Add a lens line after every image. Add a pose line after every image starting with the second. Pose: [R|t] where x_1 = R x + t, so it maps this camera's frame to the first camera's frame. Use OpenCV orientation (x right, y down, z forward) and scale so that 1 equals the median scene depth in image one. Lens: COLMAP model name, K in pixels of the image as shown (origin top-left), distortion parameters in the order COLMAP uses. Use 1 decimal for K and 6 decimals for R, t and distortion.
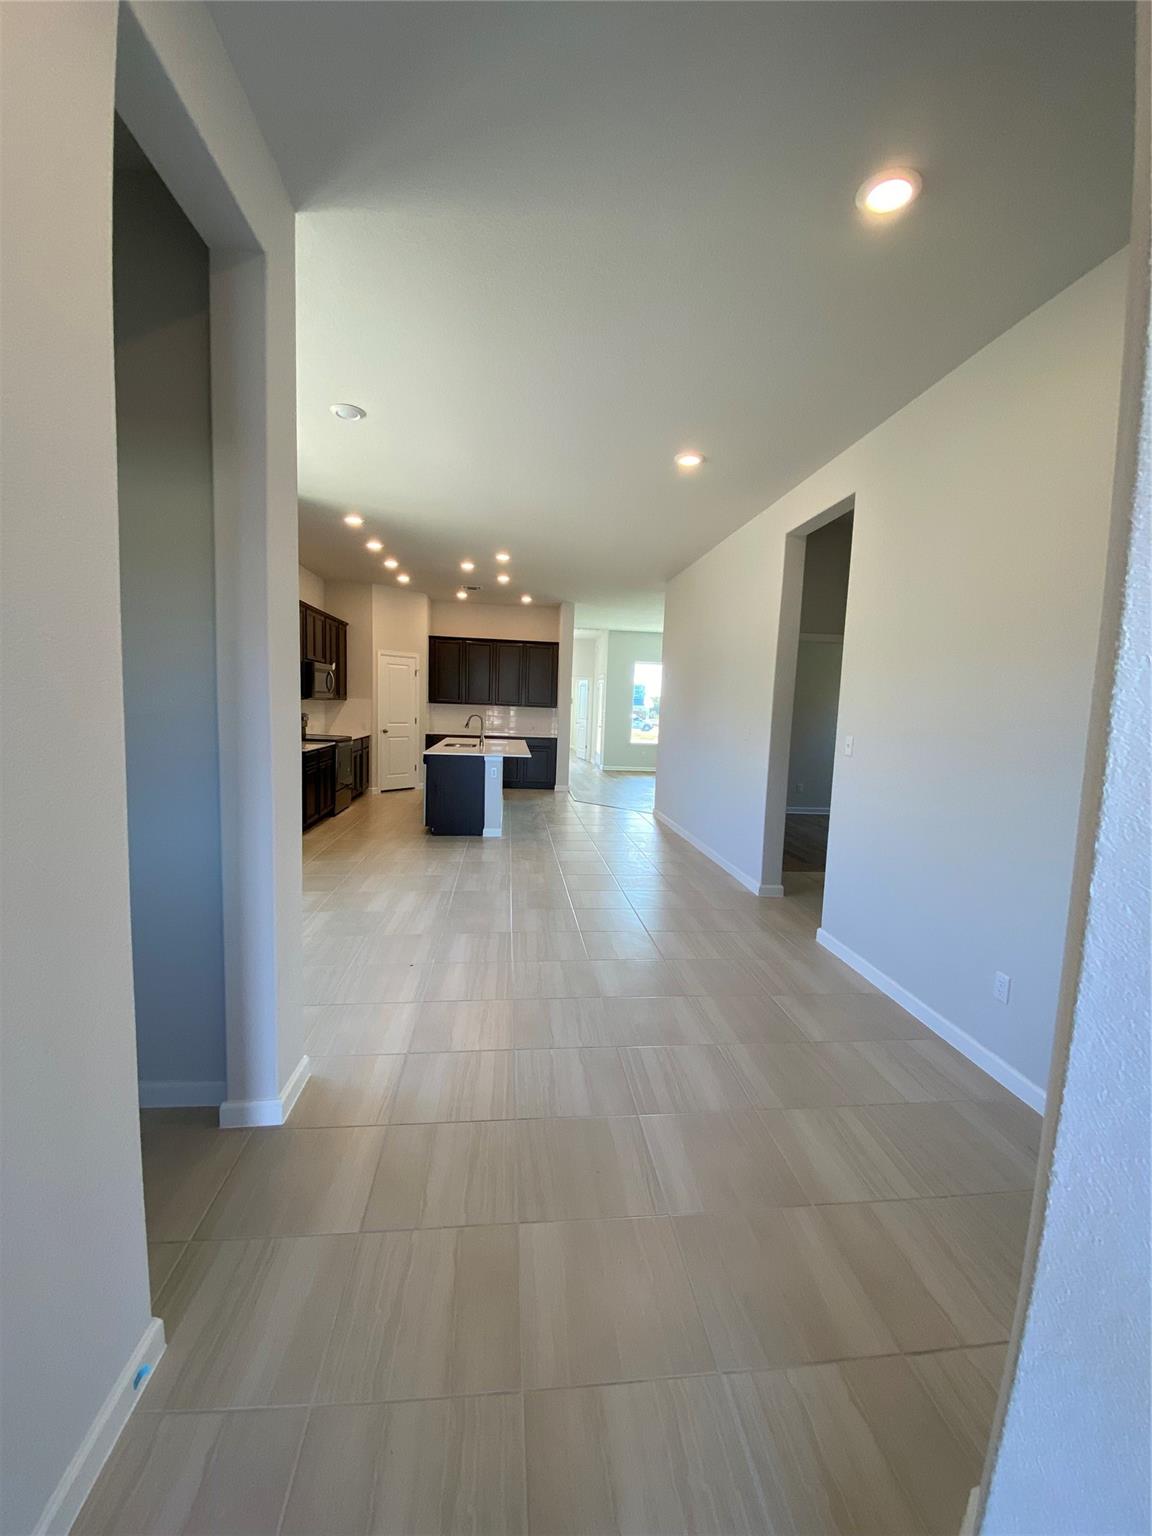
lens RADIAL K [[618.0, 0, 588.2], [0, 618.0, 773.9], [0, 0, 1]] dist [0.012519, -0.015222]
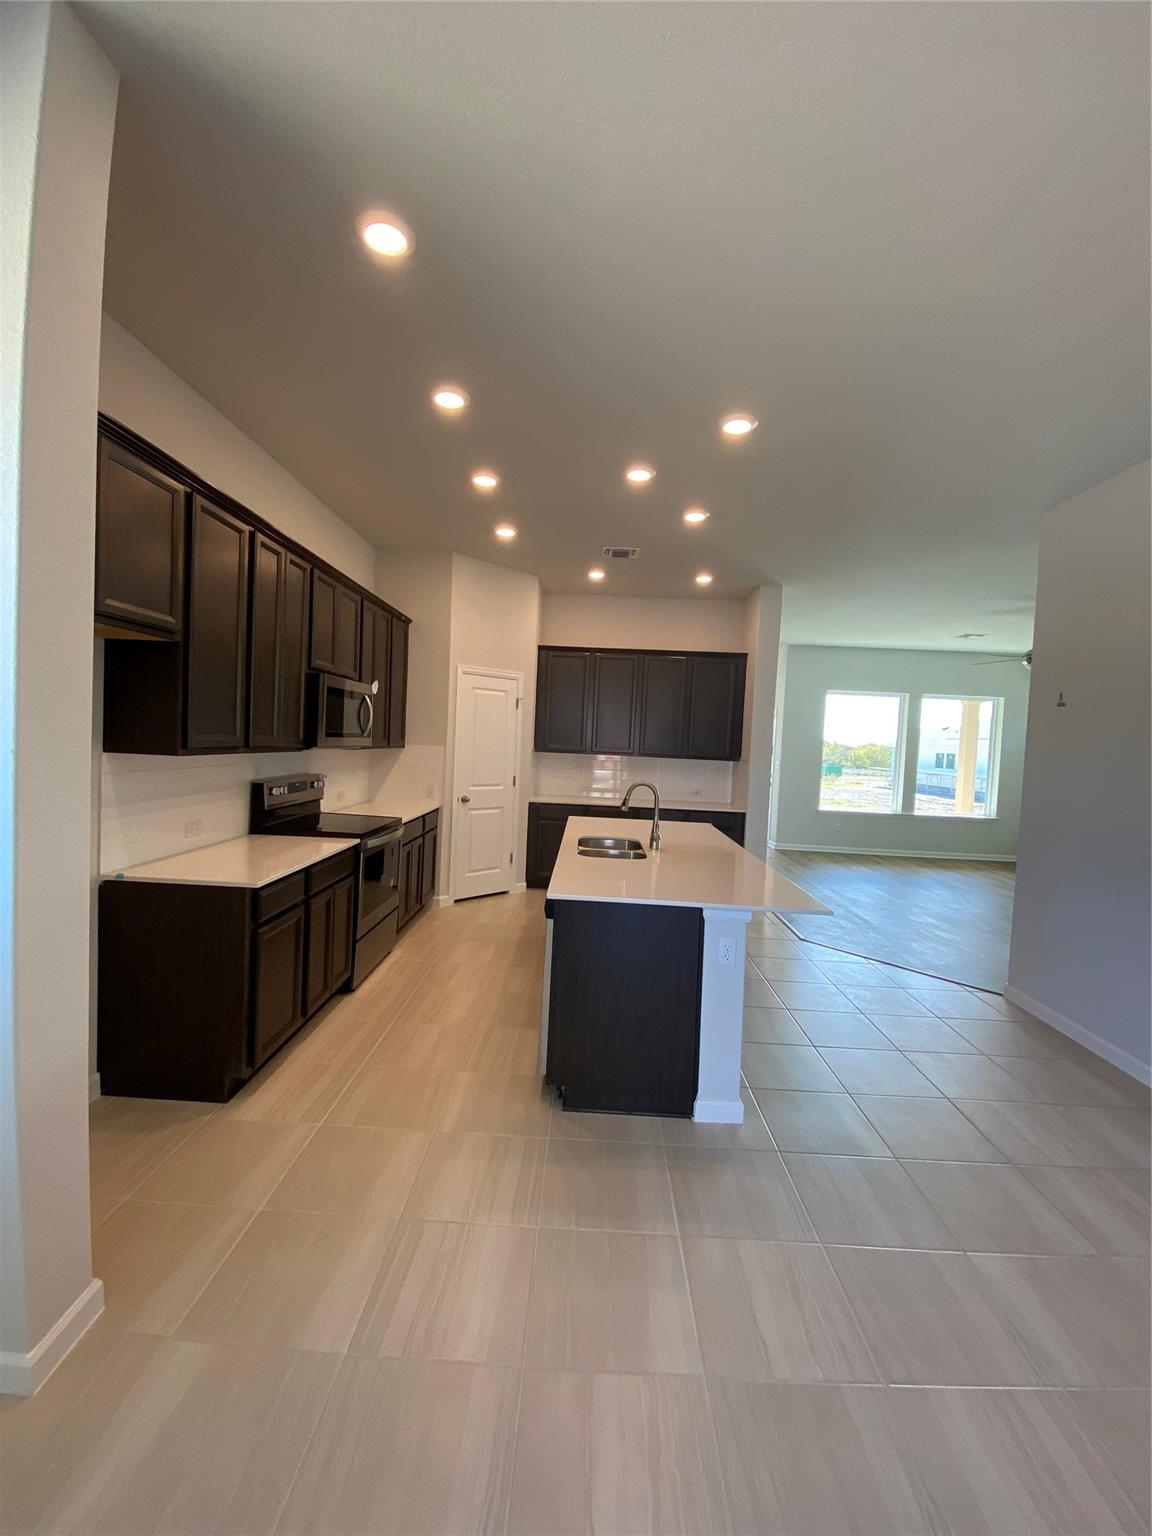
lens RADIAL K [[618.0, 0, 572.8], [0, 618.0, 764.8], [0, 0, 1]] dist [0.012519, -0.015222]
pose [[0.987672, 0.013336, -0.155967, -0.142599], [-0.025365, 0.996831, -0.075395, -0.064480], [0.154468, 0.078422, 0.984881, 0.457788]]
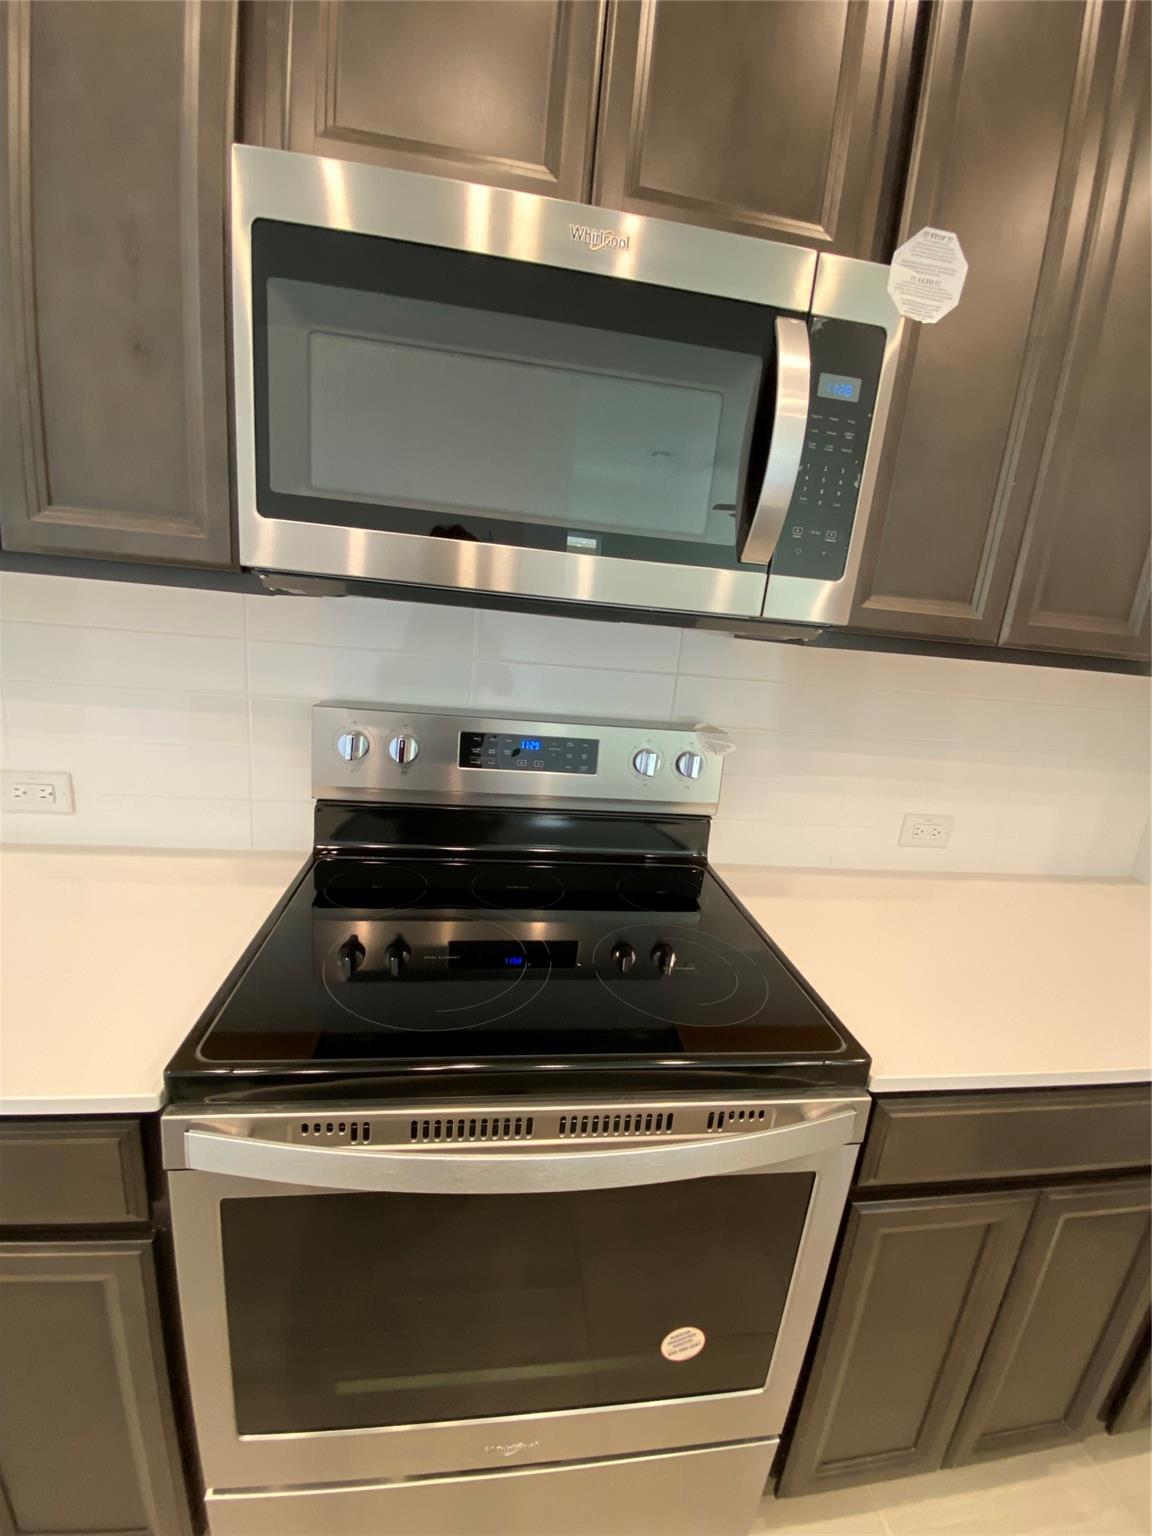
lens RADIAL K [[618.0, 0, 567.4], [0, 618.0, 766.7], [0, 0, 1]] dist [0.012519, -0.015222]
pose [[0.018822, 0.208144, -0.977917, -0.282576], [-0.199134, 0.959275, 0.200343, -0.102293], [0.979791, 0.190966, 0.059504, 0.873424]]
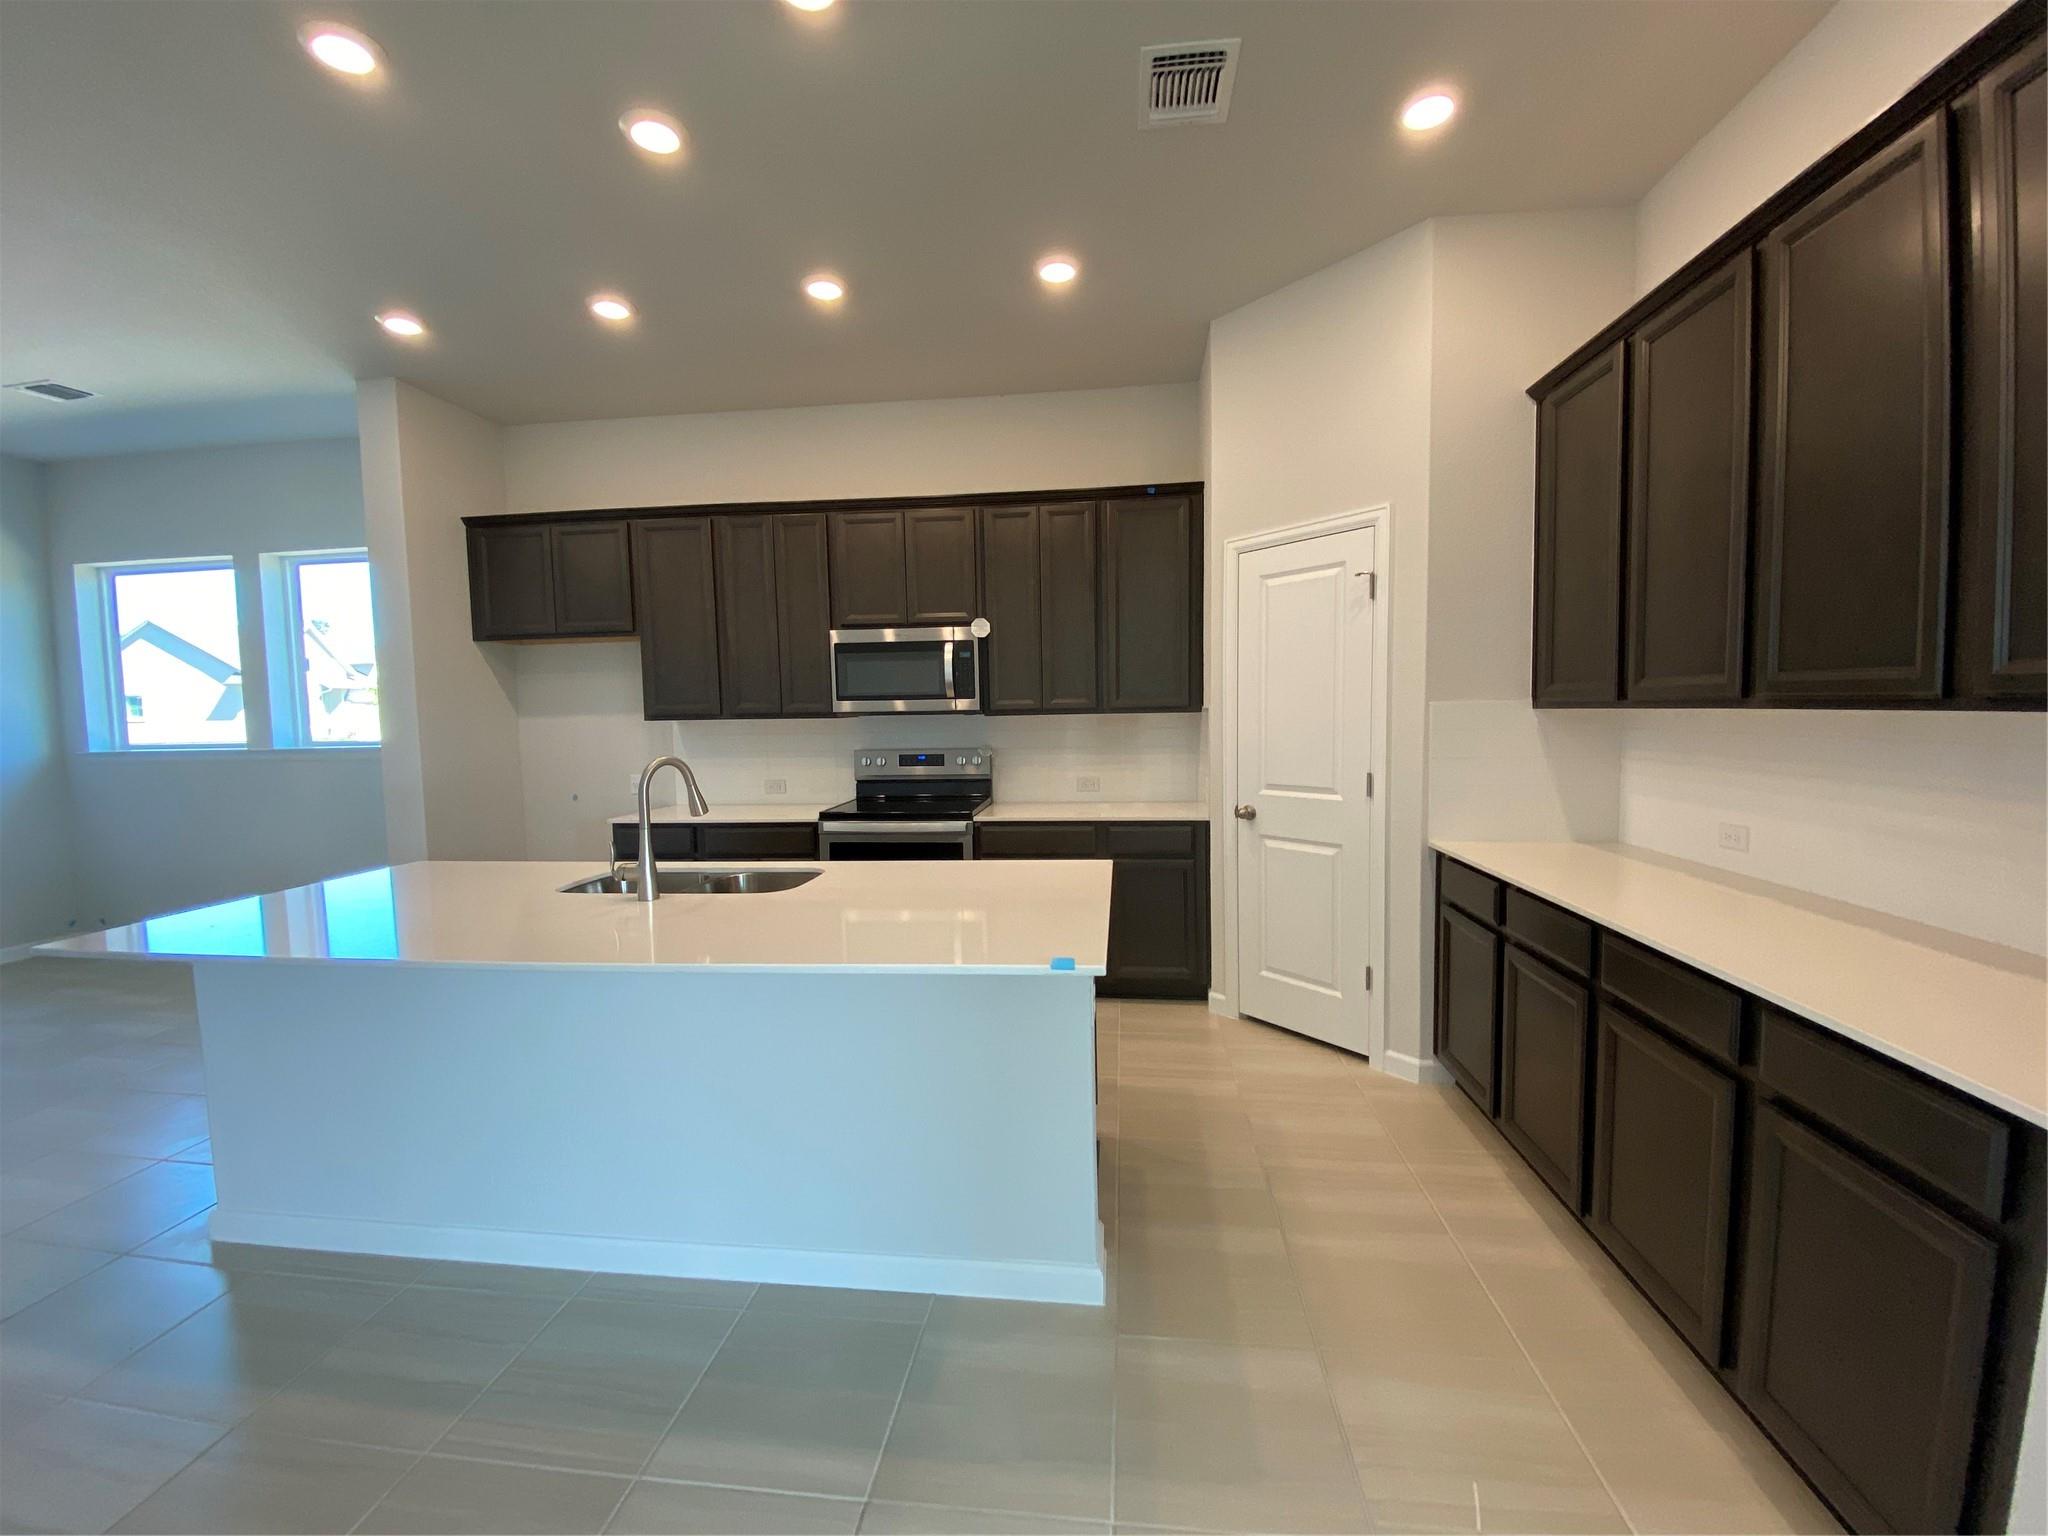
lens RADIAL K [[824.0, 0, 1027.7], [0, 824.0, 772.0], [0, 0, 1]] dist [0.012519, -0.015222]
pose [[-0.239727, 0.036831, -0.970141, 0.073883], [-0.099629, 0.993071, 0.062321, -0.109164], [0.965715, 0.111594, -0.234396, 1.058478]]
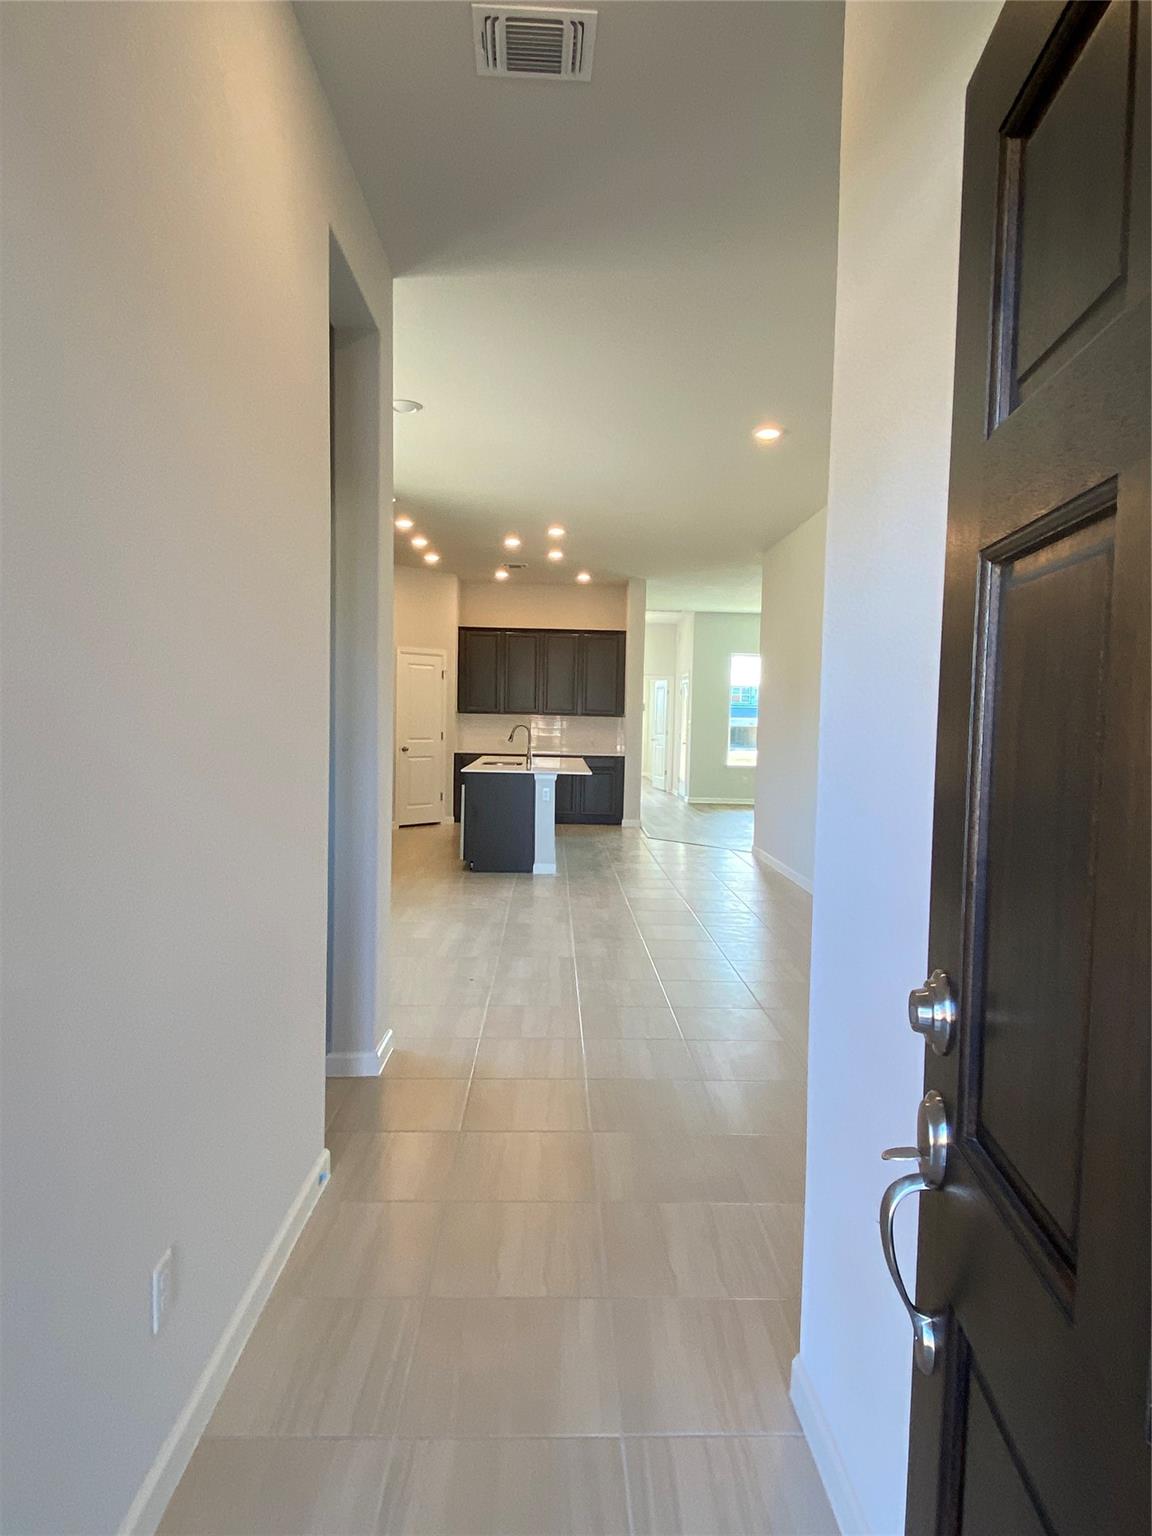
lens RADIAL K [[936.6, 0, 569.4], [0, 936.6, 764.6], [0, 0, 1]] dist [0.009386, 0.001027]
pose [[0.993914, -0.010458, -0.109659, 0.009180], [0.003496, 0.997977, -0.063485, 0.028134], [0.110101, 0.062715, 0.991940, -0.161346]]
